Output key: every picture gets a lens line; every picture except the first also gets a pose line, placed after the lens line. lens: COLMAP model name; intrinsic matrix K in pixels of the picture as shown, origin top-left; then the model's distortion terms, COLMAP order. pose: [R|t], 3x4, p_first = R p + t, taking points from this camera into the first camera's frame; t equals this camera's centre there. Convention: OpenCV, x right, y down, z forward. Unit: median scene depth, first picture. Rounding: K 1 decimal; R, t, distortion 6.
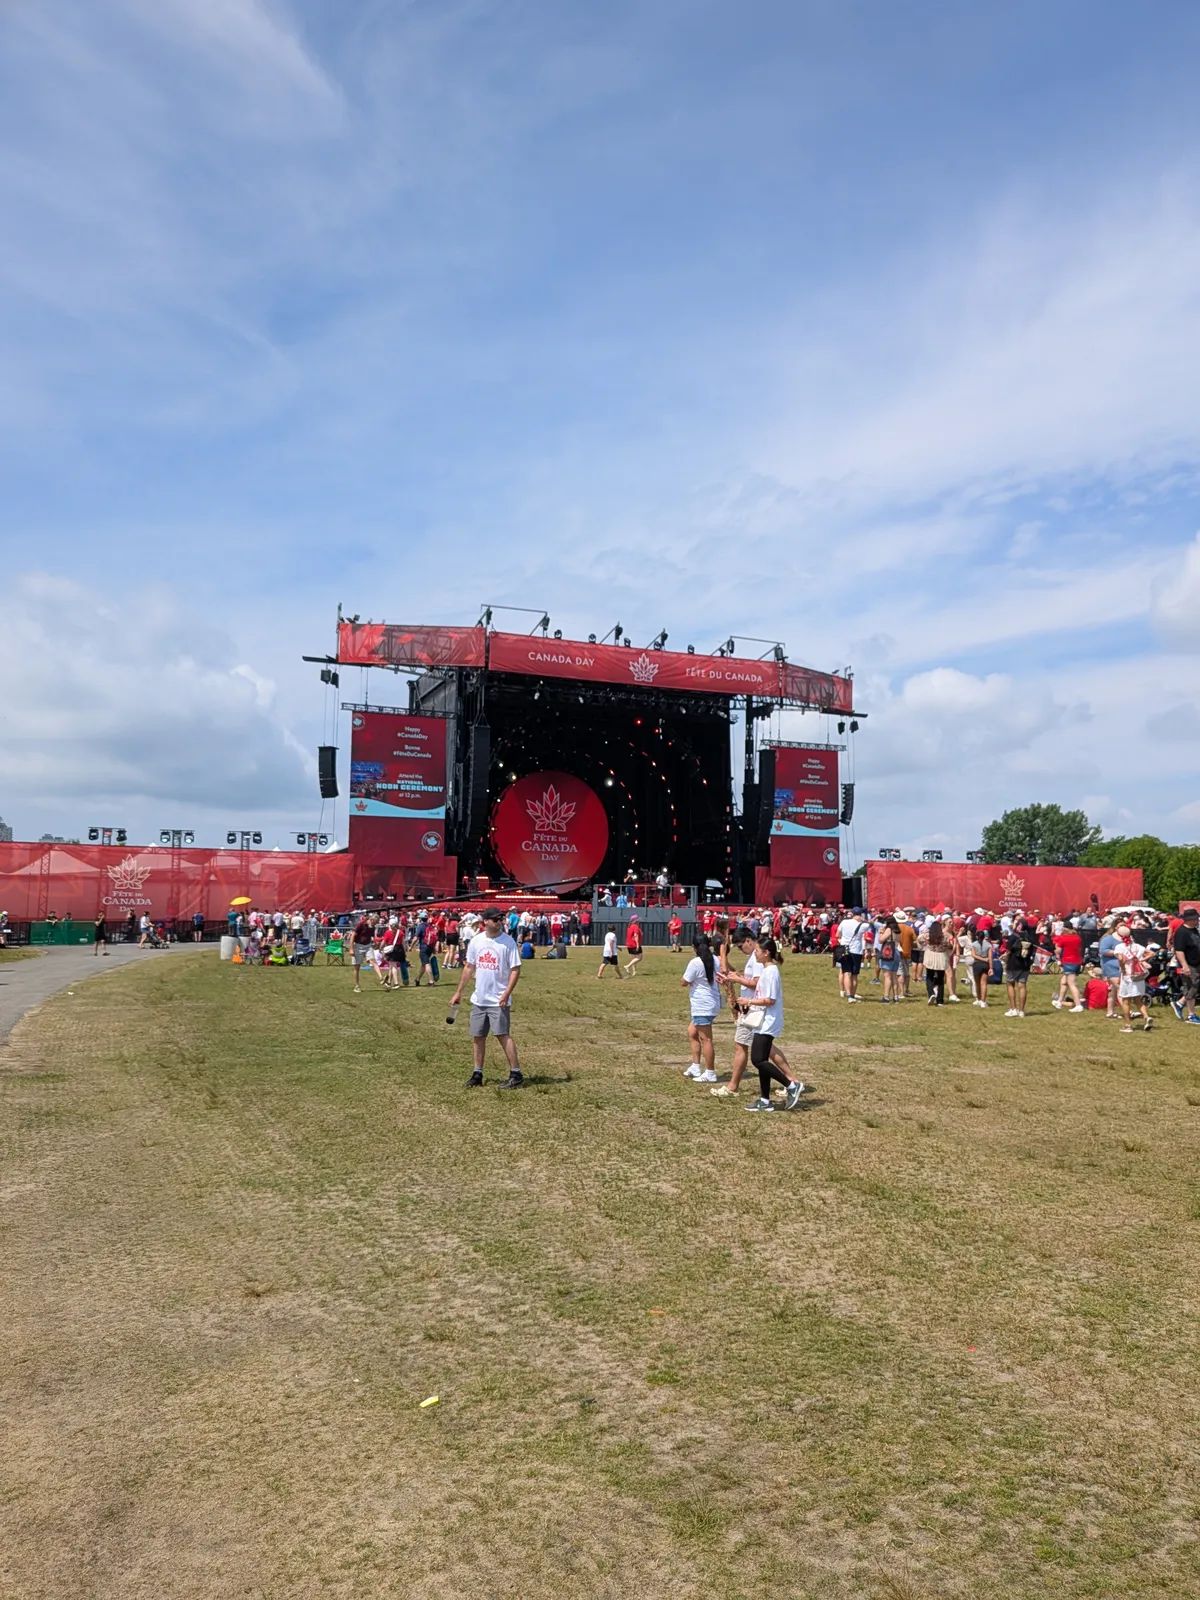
lens RADIAL K [[1120.2, 0, 604.9], [0, 1120.2, 800.8], [0, 0, 1]] dist [0.044433, -0.000053]
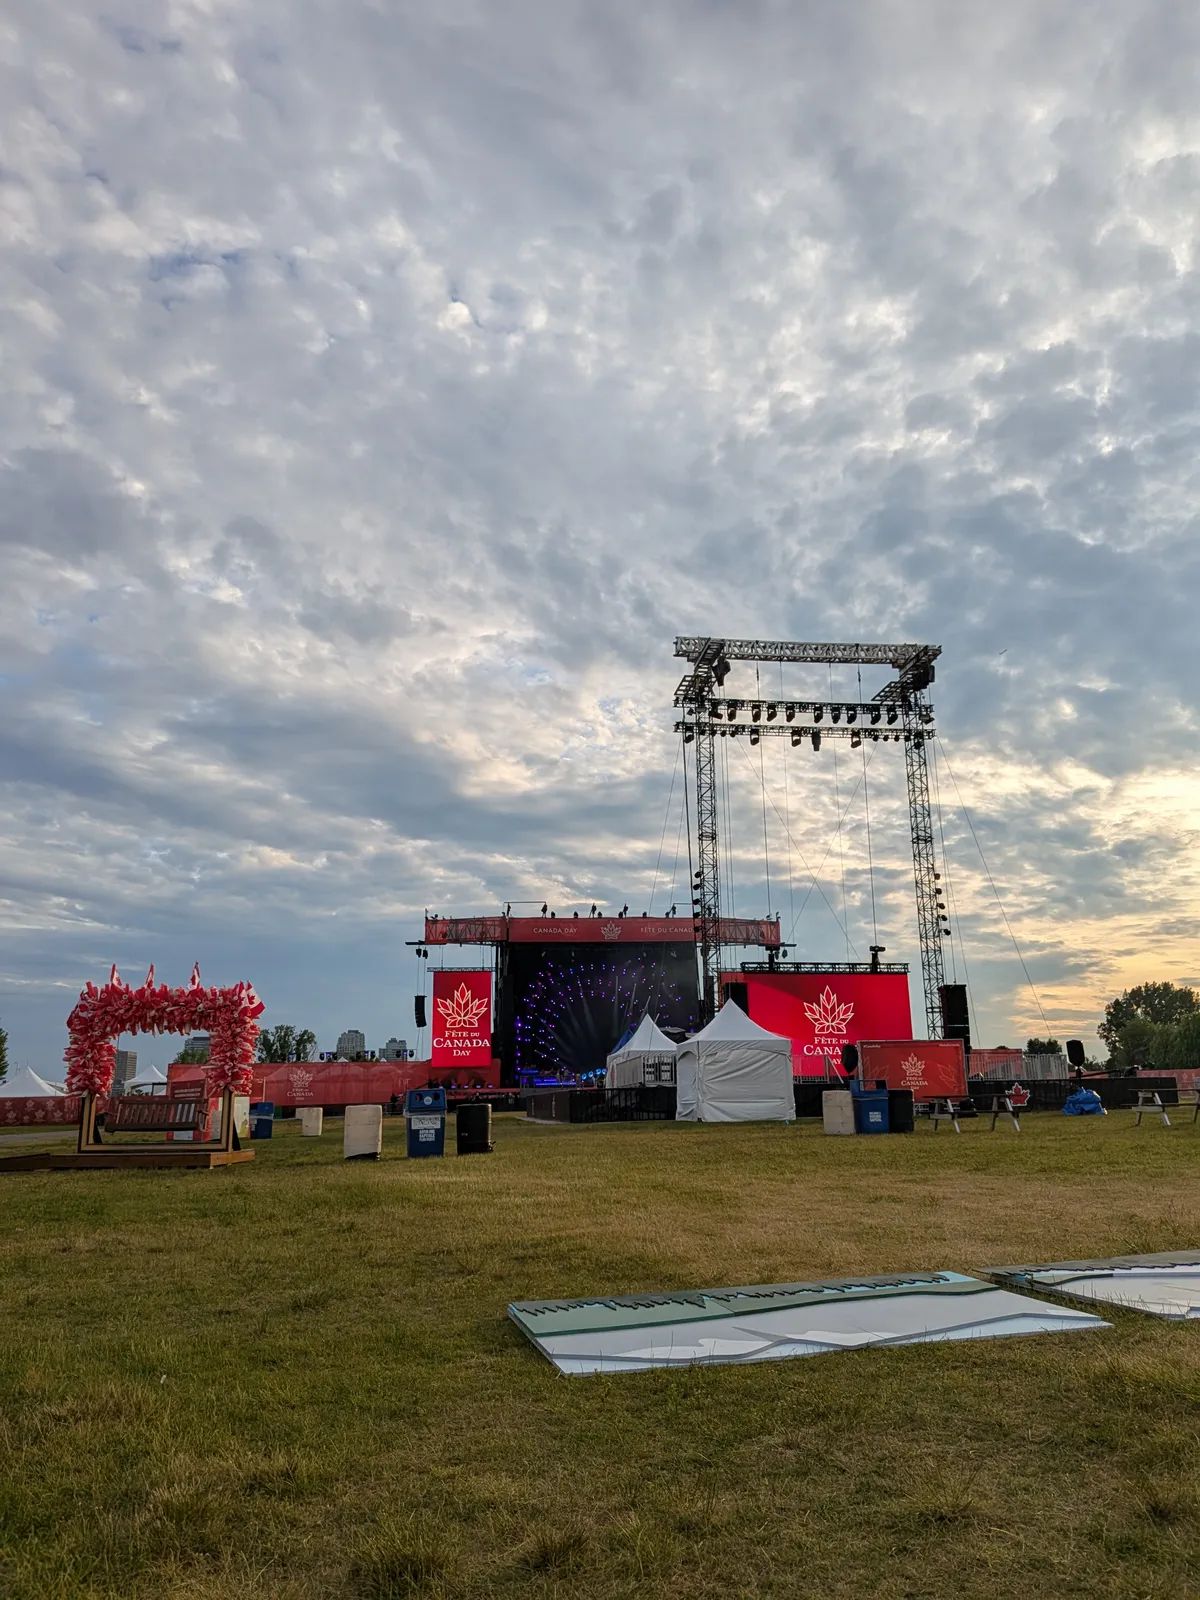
lens RADIAL K [[1120.2, 0, 601.8], [0, 1120.2, 800.6], [0, 0, 1]] dist [0.044433, -0.000053]
pose [[0.963383, -0.106257, -0.246175, 0.438706], [0.060087, 0.980330, -0.187995, -0.002344], [0.261308, 0.166320, 0.950818, -0.543132]]
